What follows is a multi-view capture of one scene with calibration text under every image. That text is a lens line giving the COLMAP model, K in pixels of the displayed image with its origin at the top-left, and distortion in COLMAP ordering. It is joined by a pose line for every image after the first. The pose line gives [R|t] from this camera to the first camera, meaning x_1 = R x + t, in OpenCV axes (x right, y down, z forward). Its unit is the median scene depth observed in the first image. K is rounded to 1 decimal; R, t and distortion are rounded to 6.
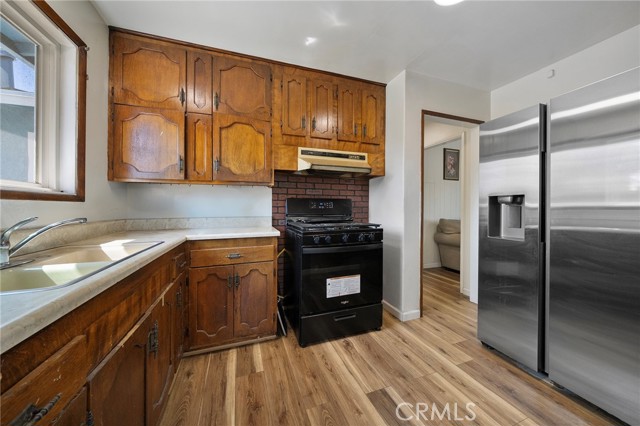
lens RADIAL K [[220.6, 0, 319.6], [0, 220.6, 208.3], [0, 0, 1]] dist [-0.007439, 0.000490]
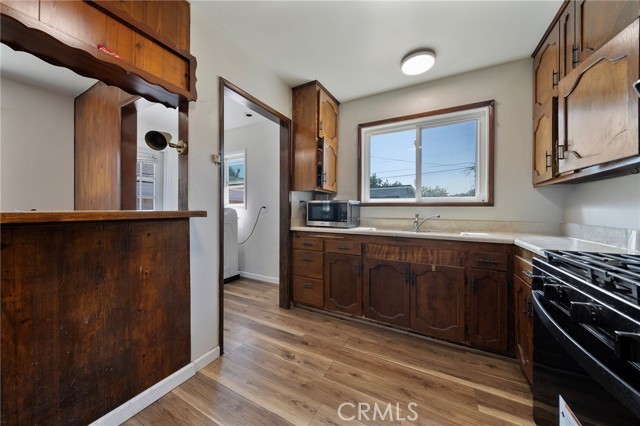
lens RADIAL K [[220.6, 0, 318.1], [0, 220.6, 208.0], [0, 0, 1]] dist [-0.007439, 0.000490]
pose [[-0.743026, 0.000178, -0.669262, 0.789514], [-0.005757, 0.999961, 0.006659, -0.023522], [0.669238, 0.008801, -0.742996, 1.279759]]
